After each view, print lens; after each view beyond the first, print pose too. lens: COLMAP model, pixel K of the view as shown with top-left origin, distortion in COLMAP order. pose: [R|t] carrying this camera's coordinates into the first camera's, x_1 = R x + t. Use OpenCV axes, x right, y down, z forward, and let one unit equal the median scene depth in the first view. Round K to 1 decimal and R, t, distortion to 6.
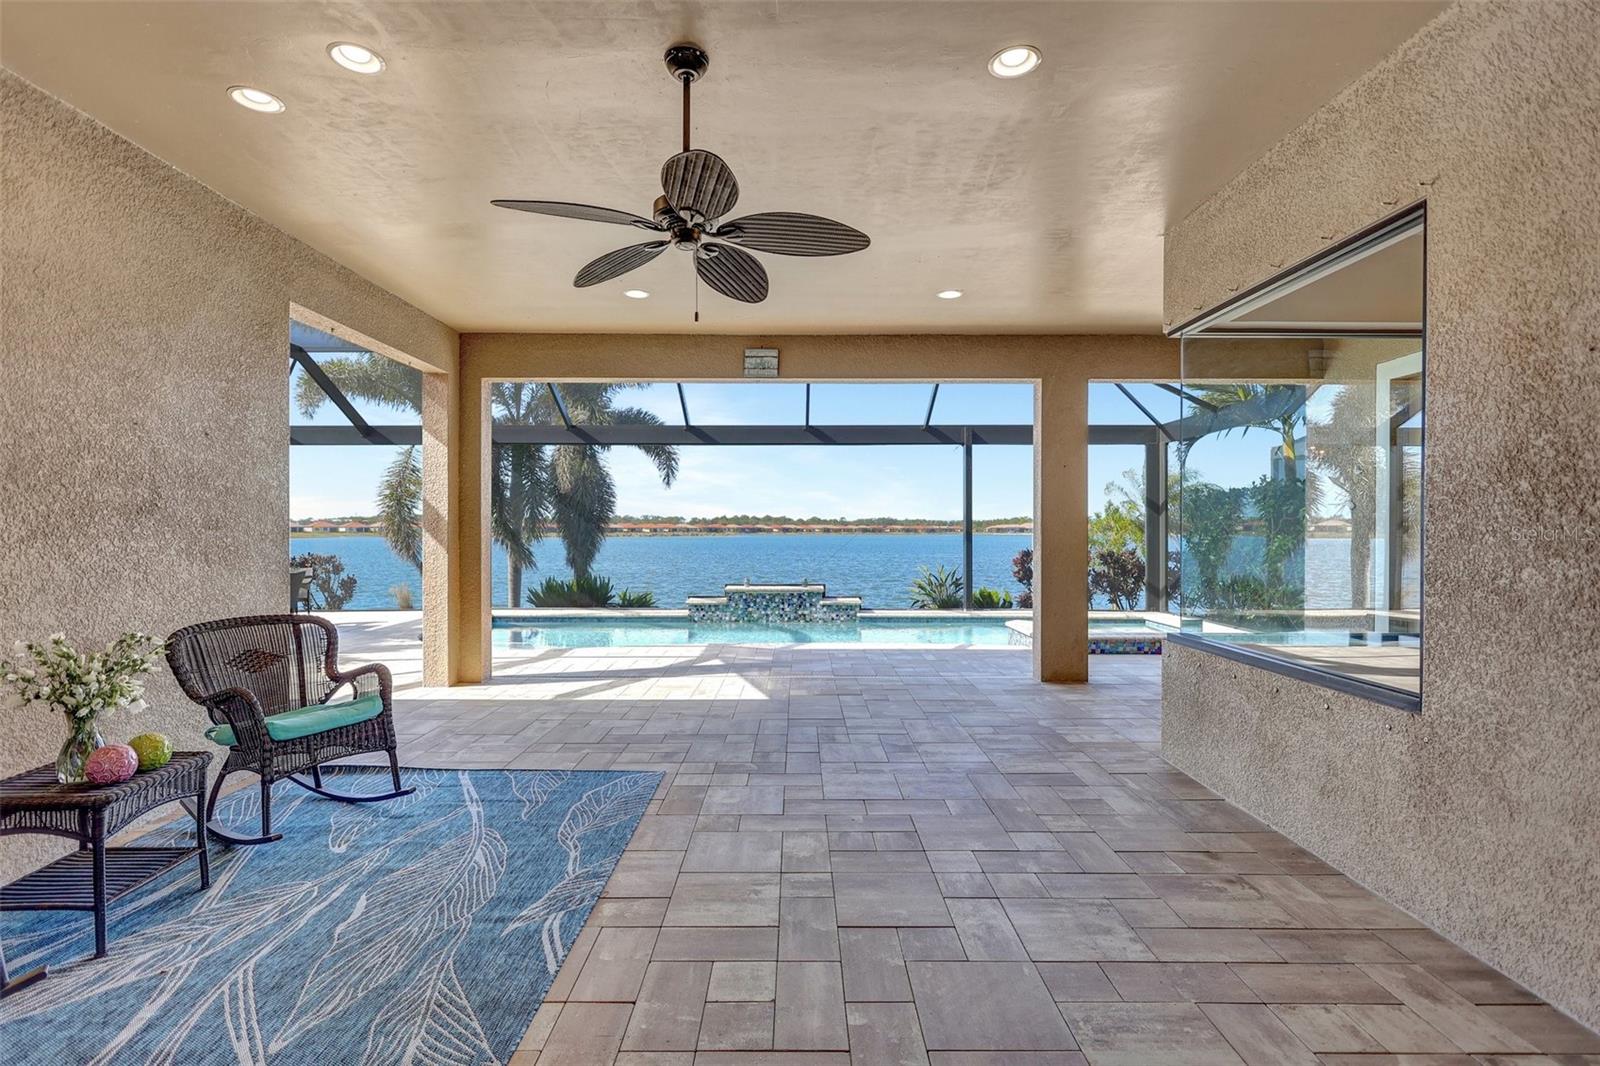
lens RADIAL K [[741.3, 0, 794.2], [0, 741.3, 528.2], [0, 0, 1]] dist [0.001724, -0.001319]
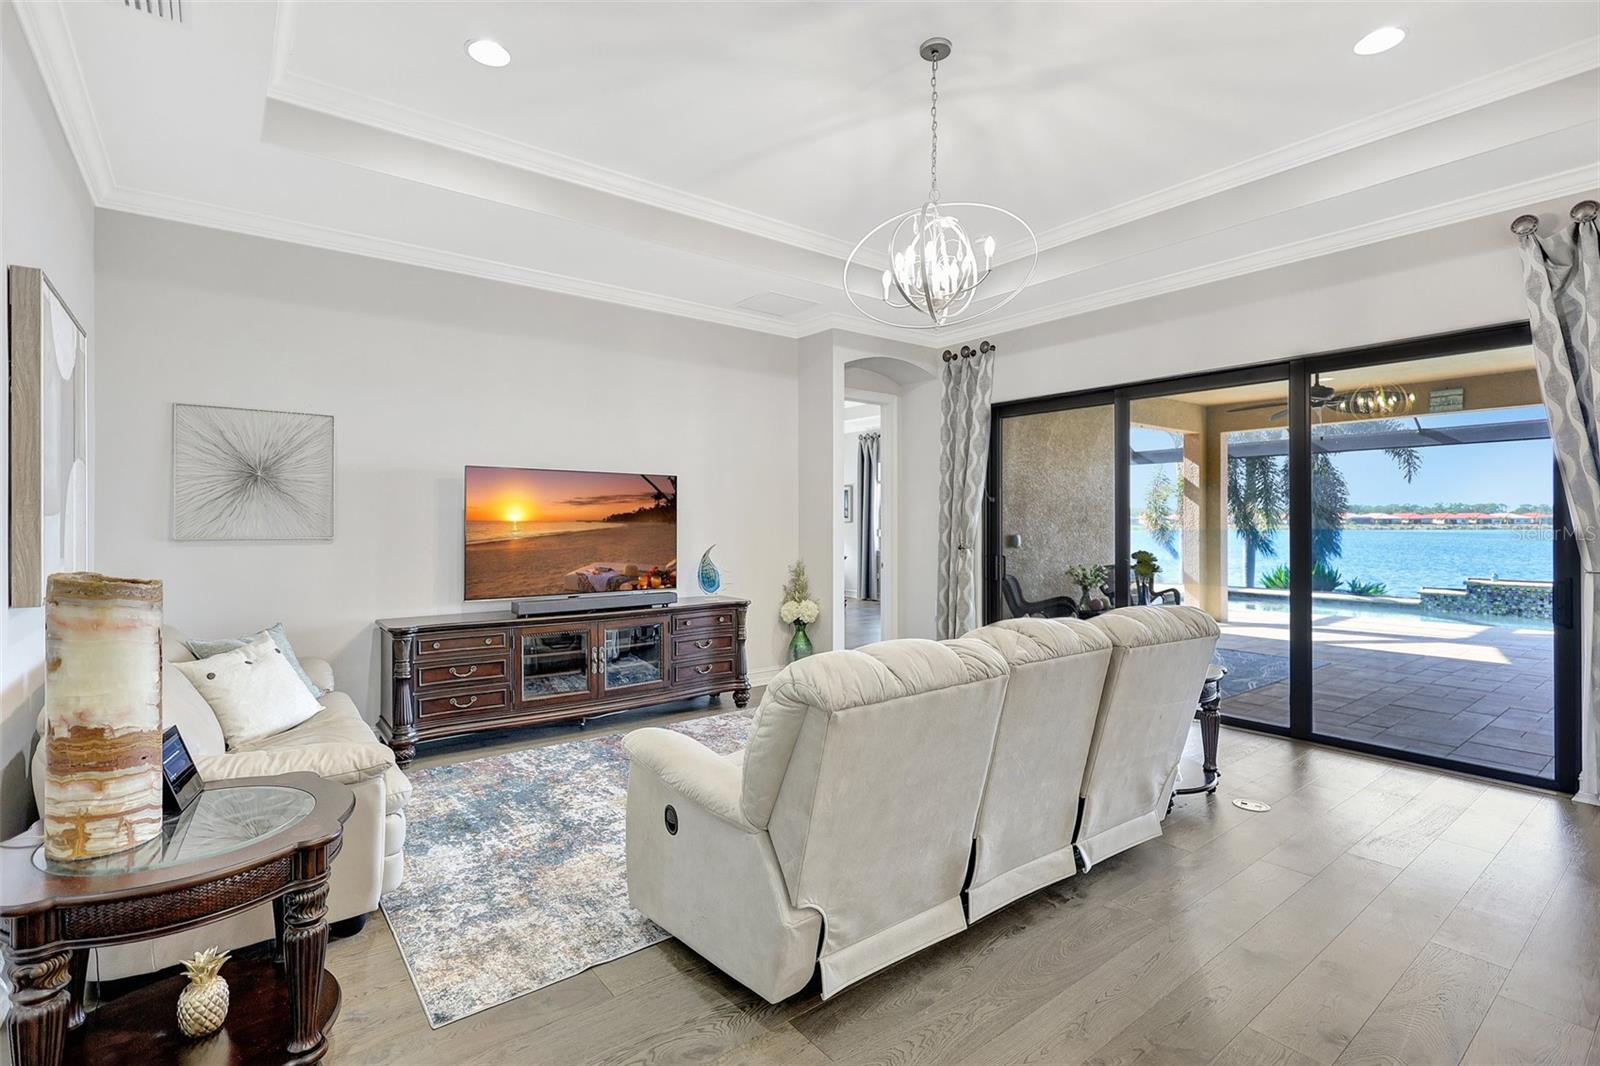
lens RADIAL K [[741.3, 0, 805.3], [0, 741.3, 523.3], [0, 0, 1]] dist [0.001724, -0.001319]
pose [[0.616879, 0.000622, -0.787058, 0.462773], [0.003090, 0.999990, 0.003212, -0.022245], [0.787052, -0.004414, 0.616870, -1.129299]]
